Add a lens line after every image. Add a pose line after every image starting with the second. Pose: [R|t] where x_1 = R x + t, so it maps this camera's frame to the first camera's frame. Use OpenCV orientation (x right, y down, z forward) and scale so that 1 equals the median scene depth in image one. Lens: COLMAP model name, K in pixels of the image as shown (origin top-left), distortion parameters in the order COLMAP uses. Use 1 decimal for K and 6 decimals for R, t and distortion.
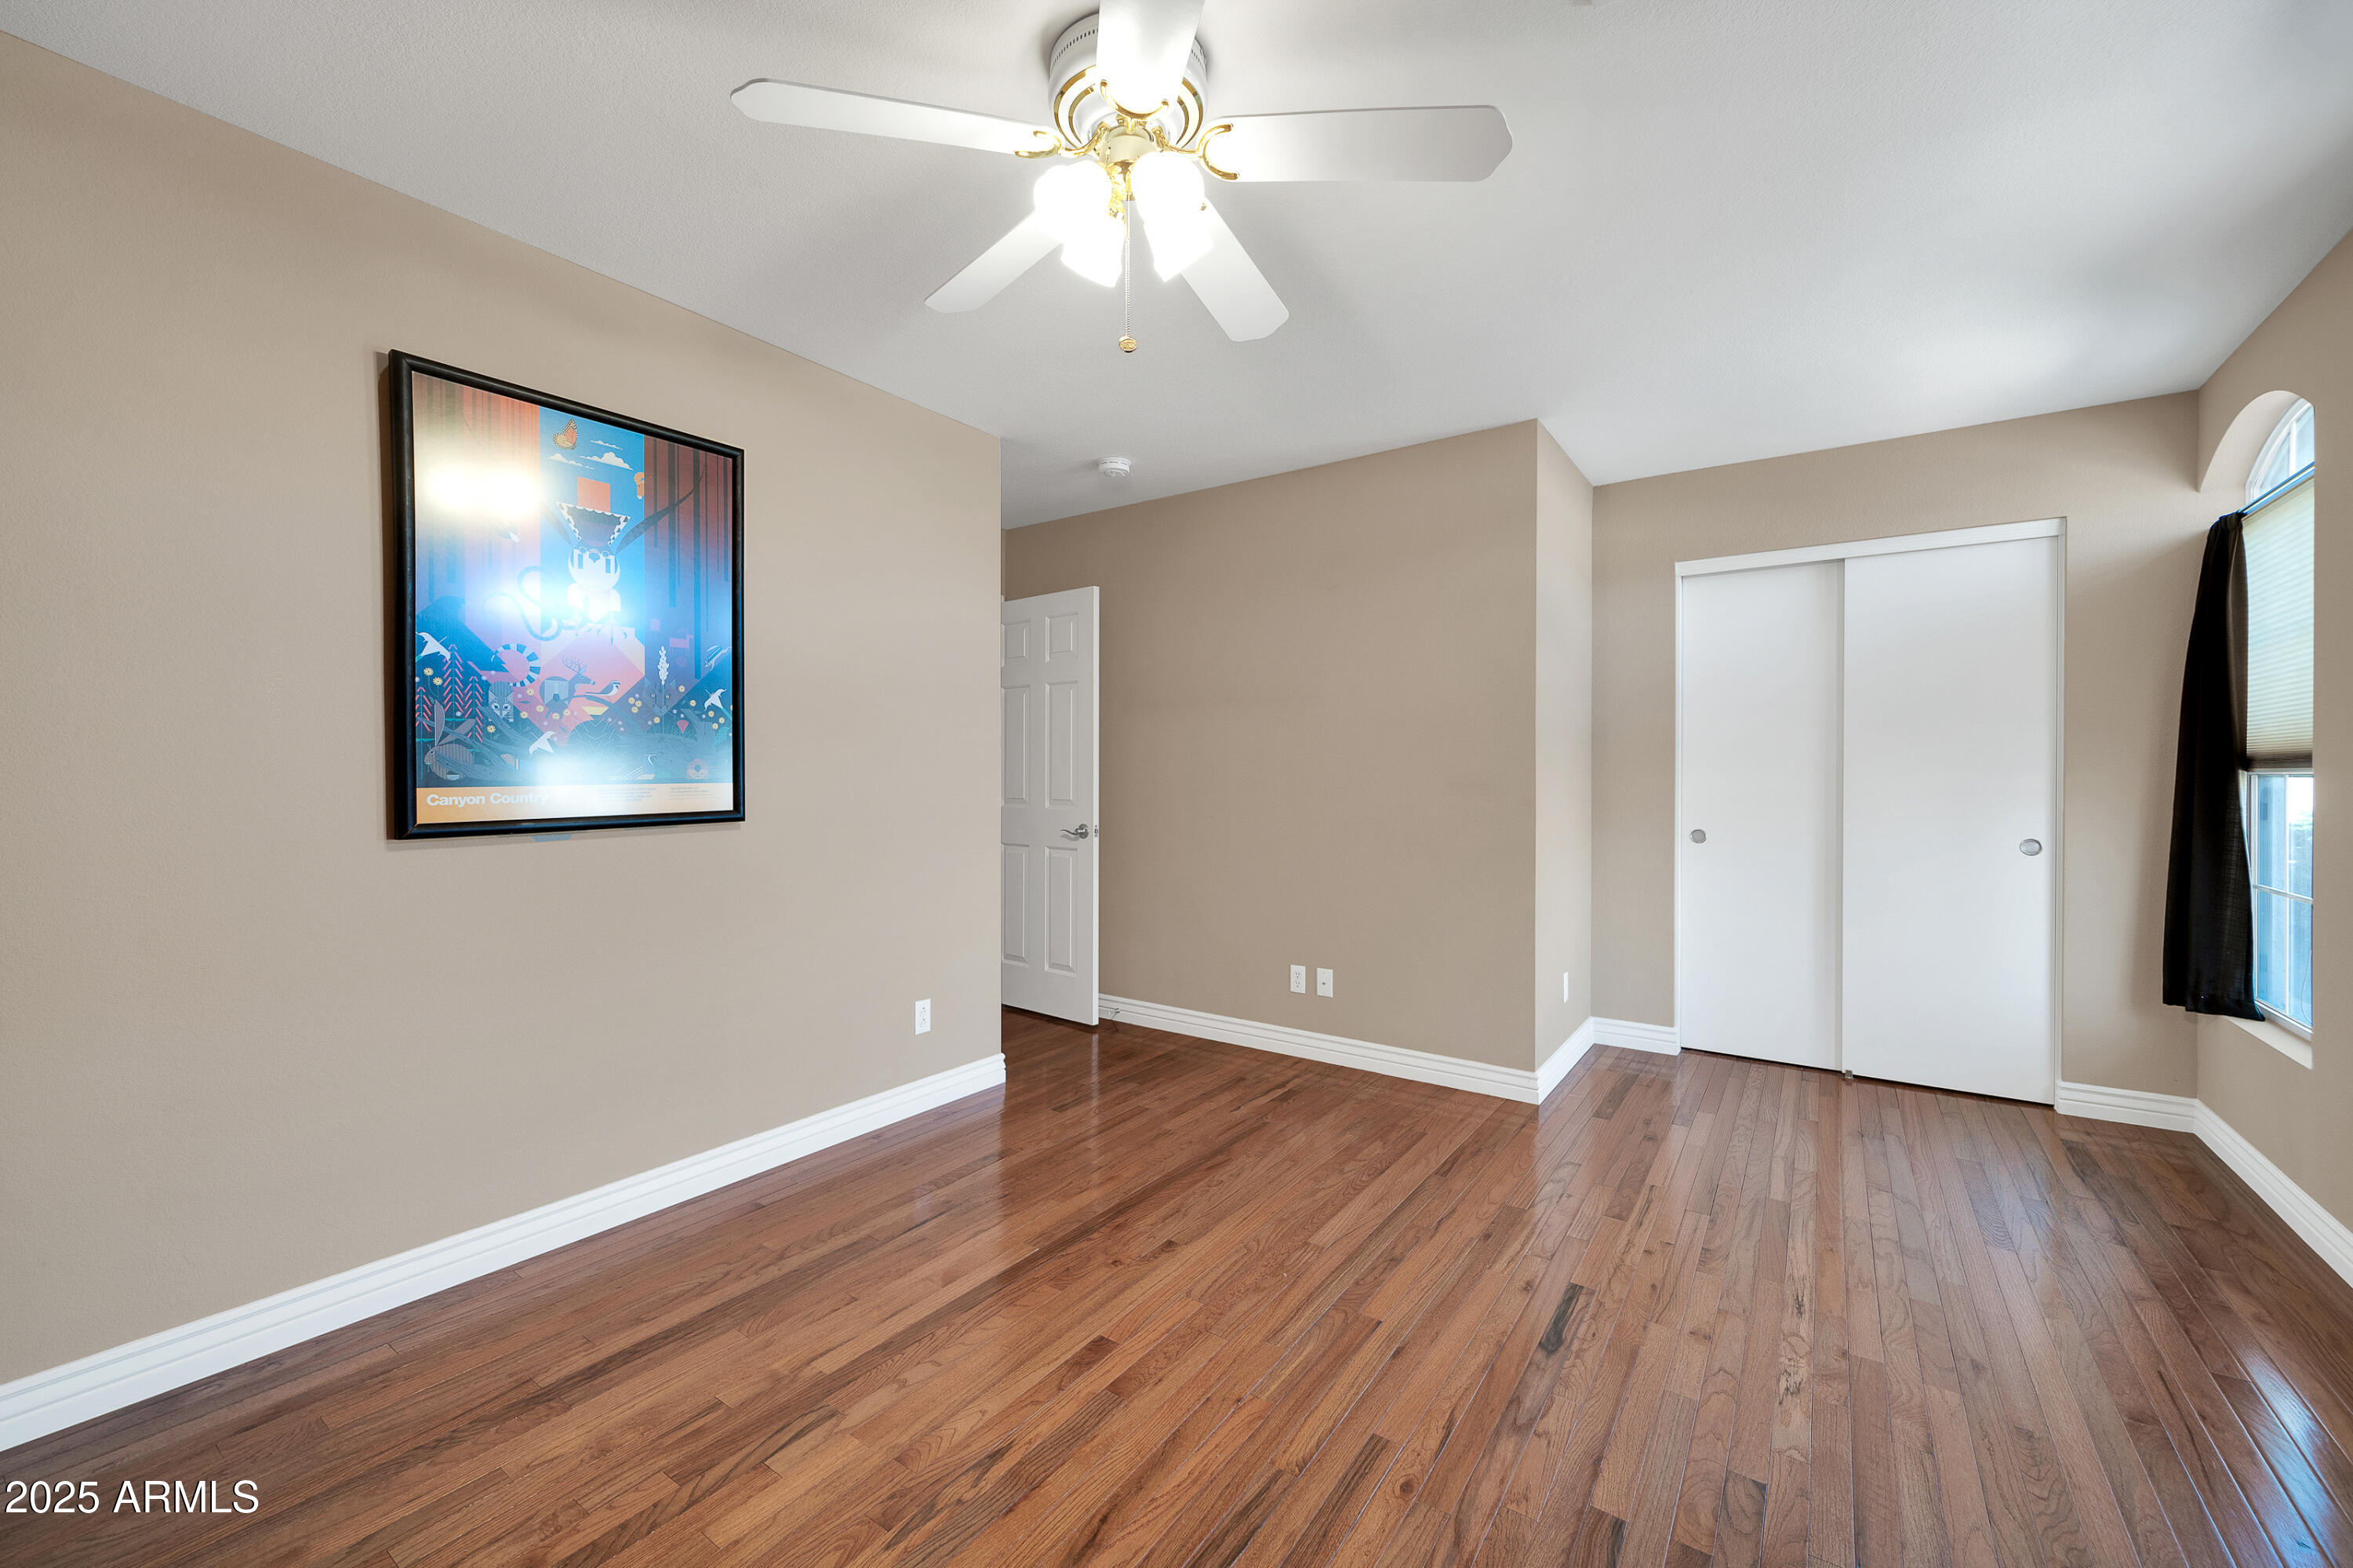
lens RADIAL K [[940.7, 0, 1171.2], [0, 940.7, 775.6], [0, 0, 1]] dist [0.001484, -0.001618]
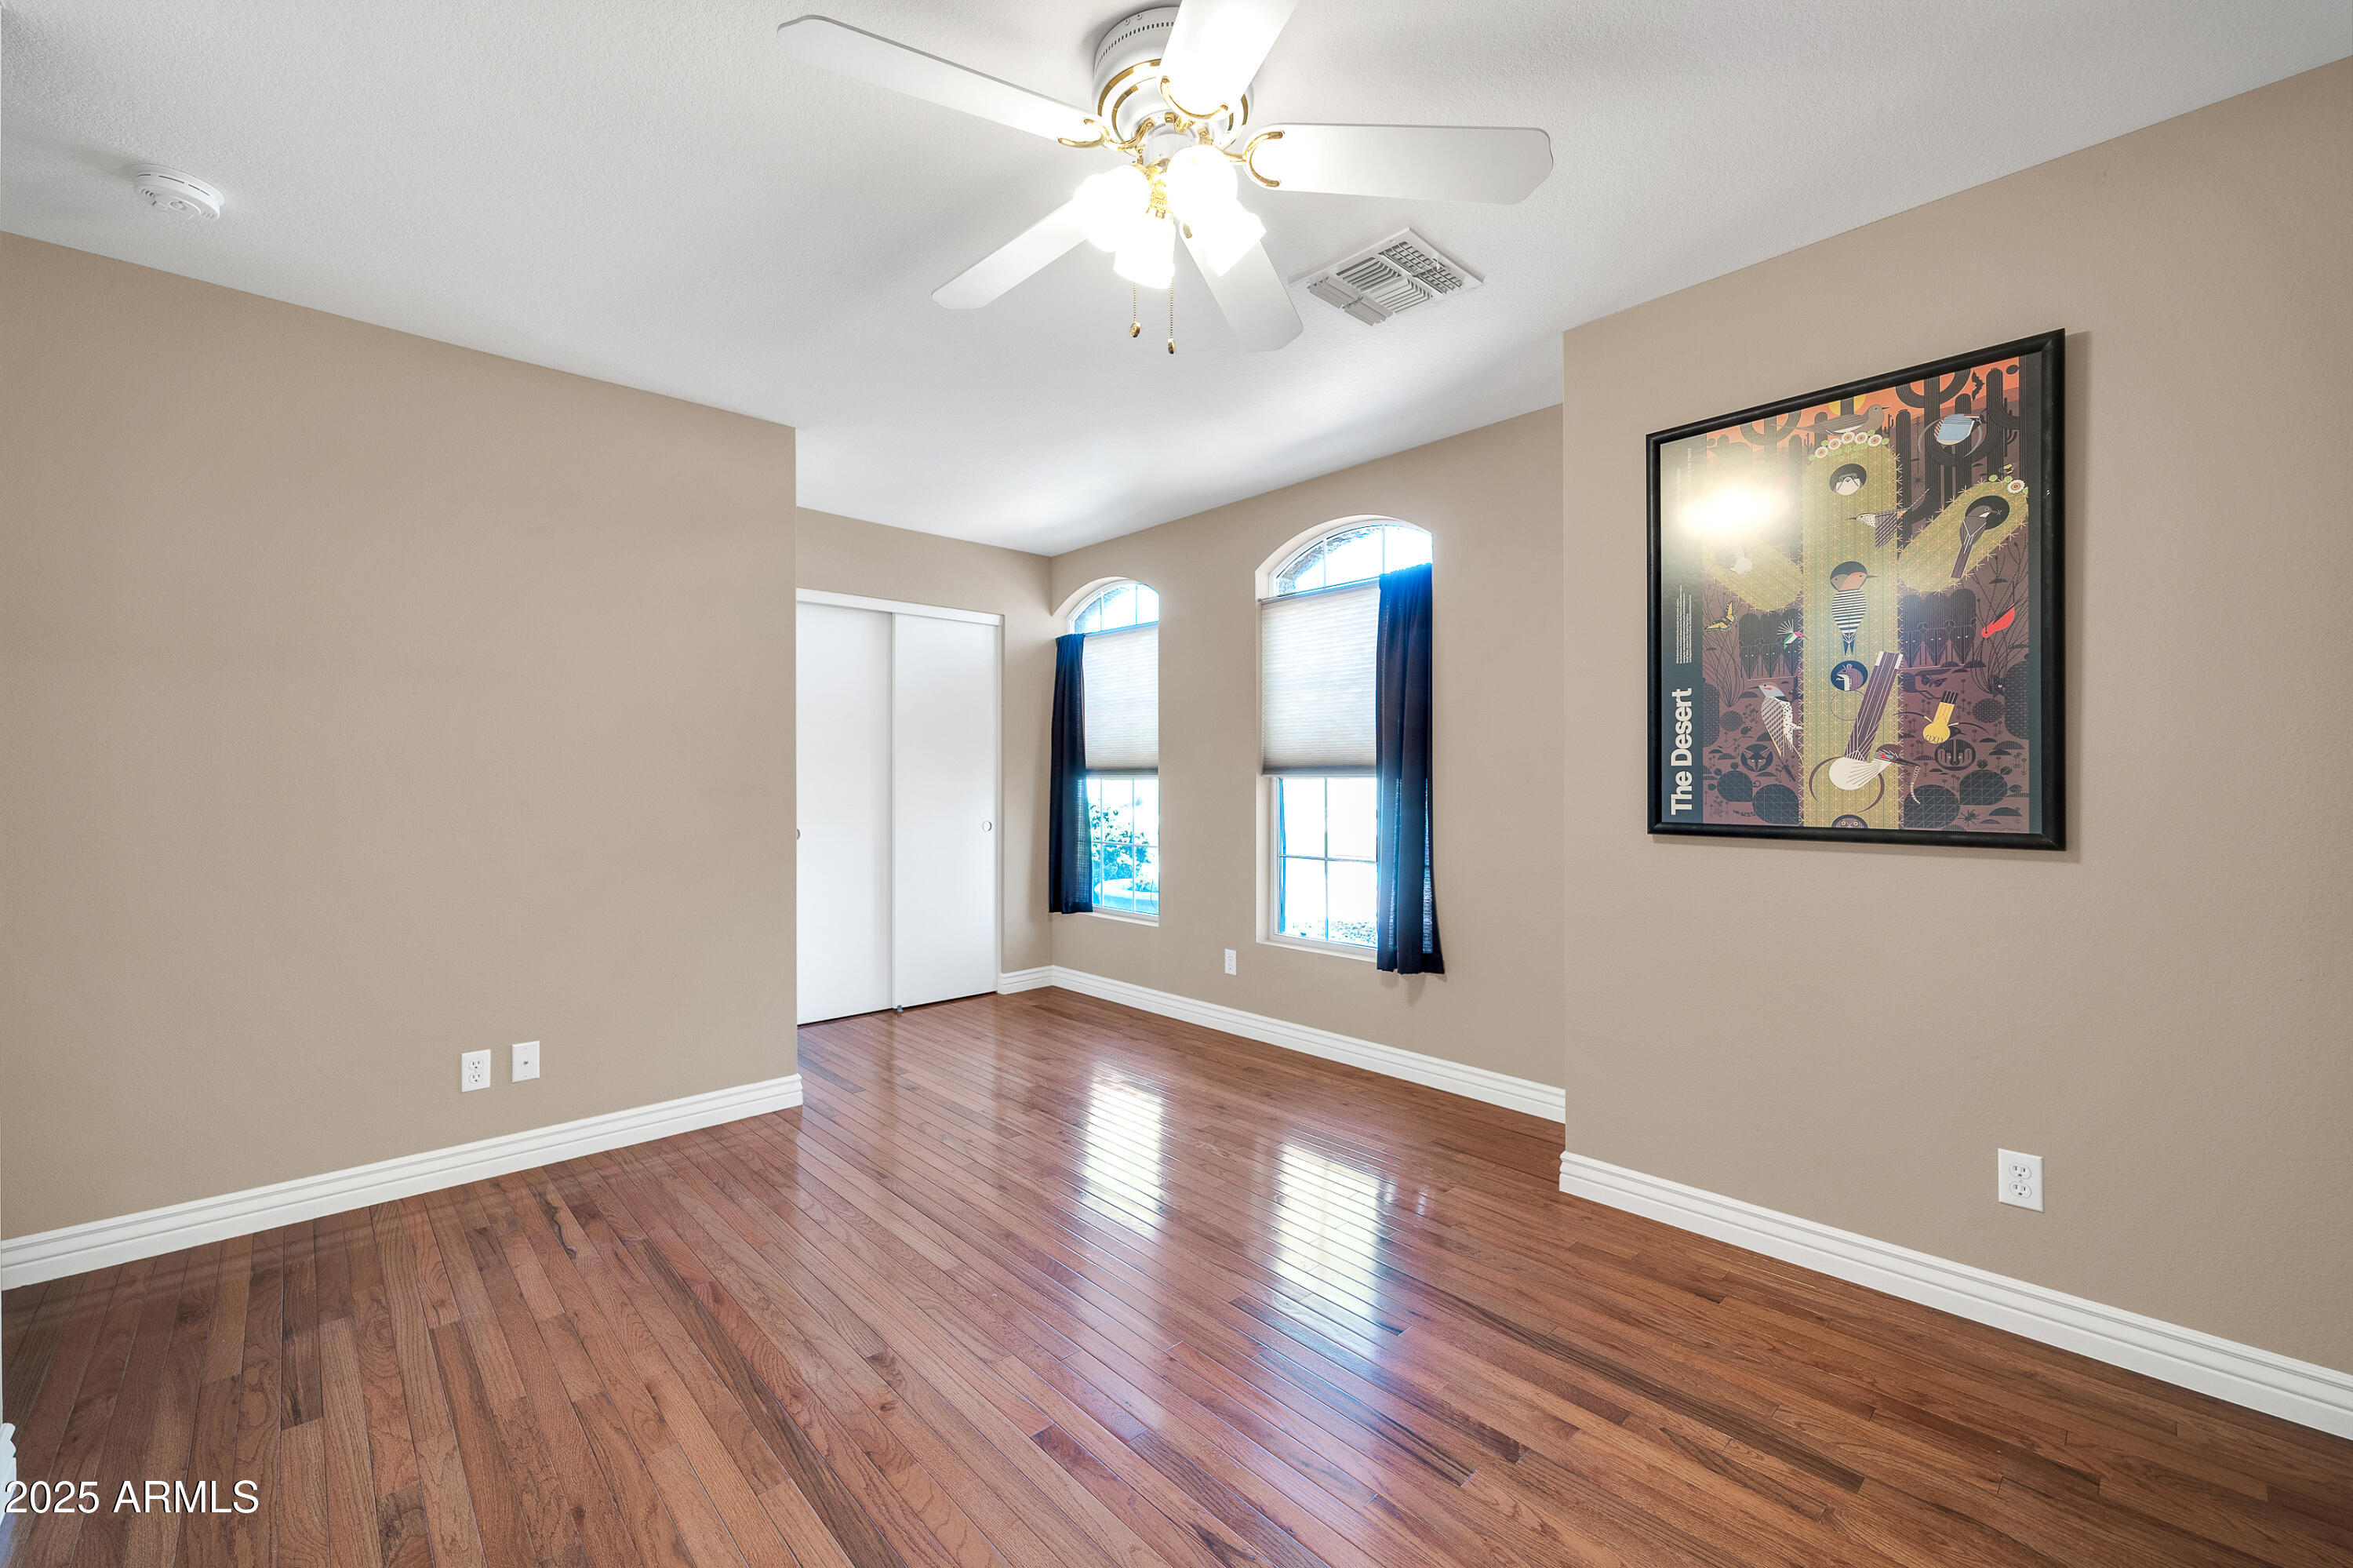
lens RADIAL K [[940.7, 0, 1142.3], [0, 940.7, 775.6], [0, 0, 1]] dist [0.001484, -0.001618]
pose [[0.215793, 0.001776, 0.976437, -0.536769], [0.002663, 0.999994, -0.002407, -0.001729], [-0.976435, 0.003120, 0.215787, 0.432127]]
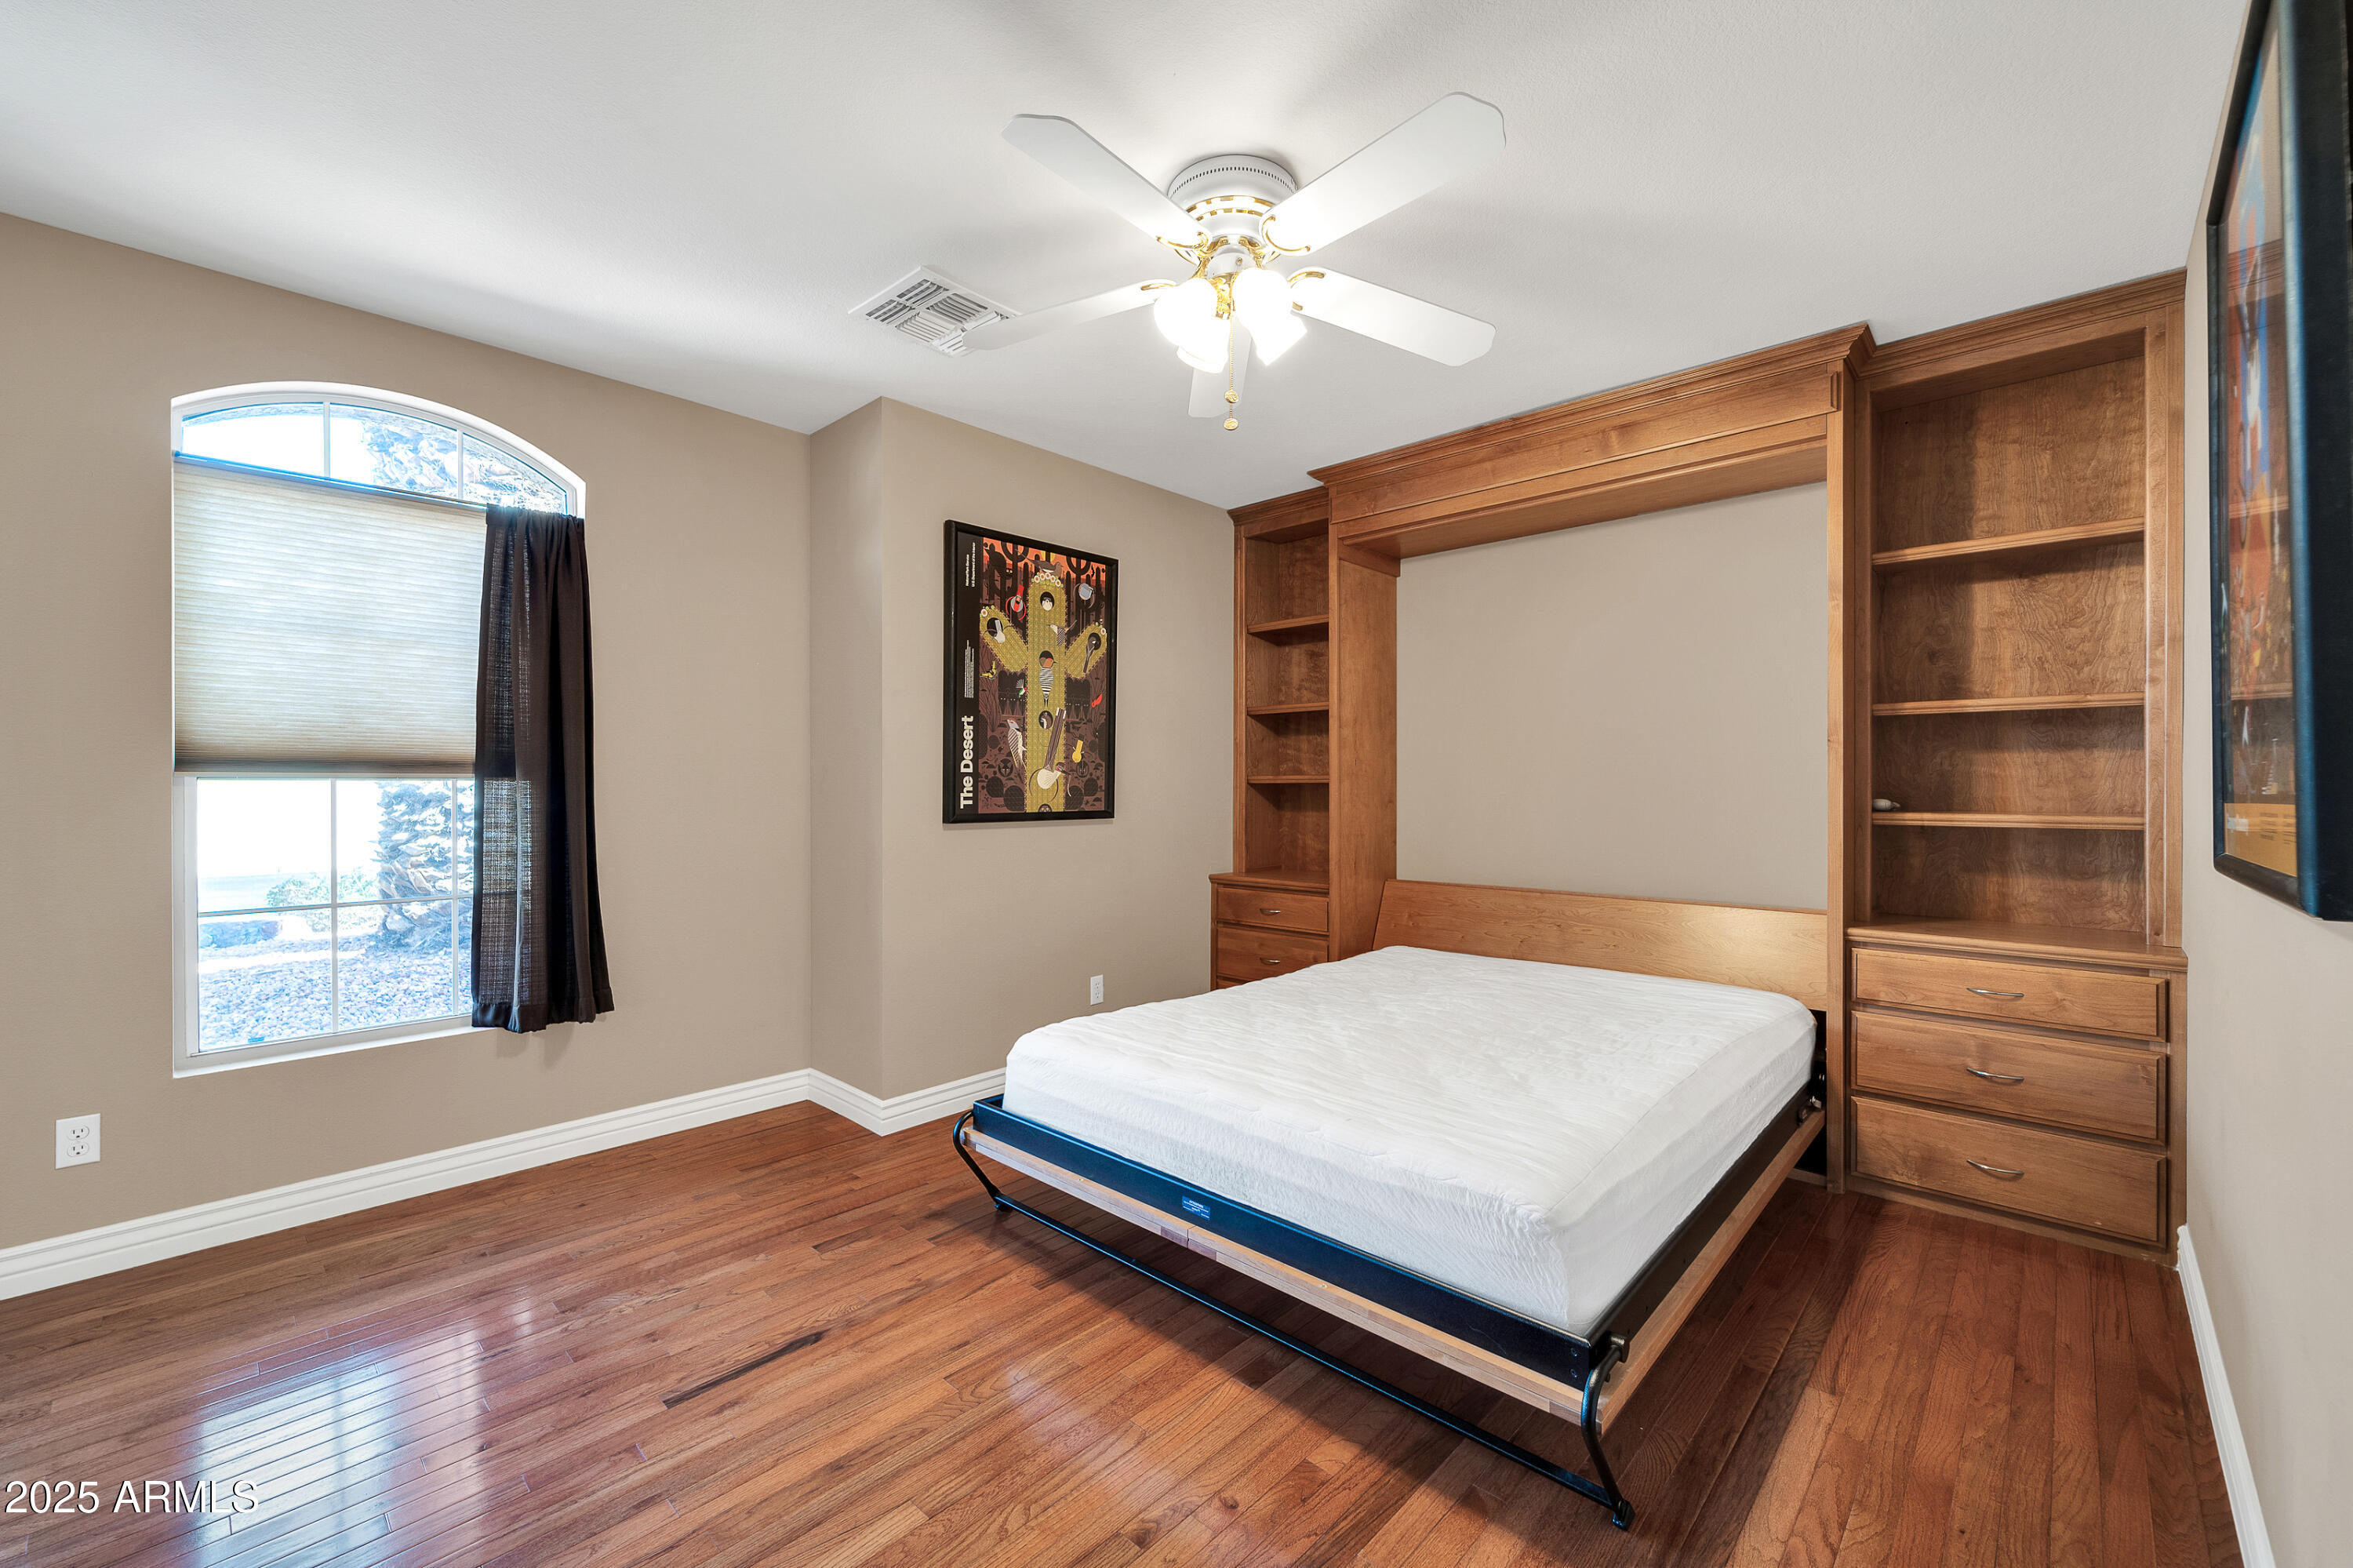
lens RADIAL K [[940.7, 0, 1171.9], [0, 940.7, 787.1], [0, 0, 1]] dist [0.001484, -0.001618]
pose [[-0.990208, -0.002611, 0.139577, -0.074901], [-0.002121, 0.999991, 0.003659, 0.001786], [-0.139586, 0.003327, -0.990204, 1.158887]]
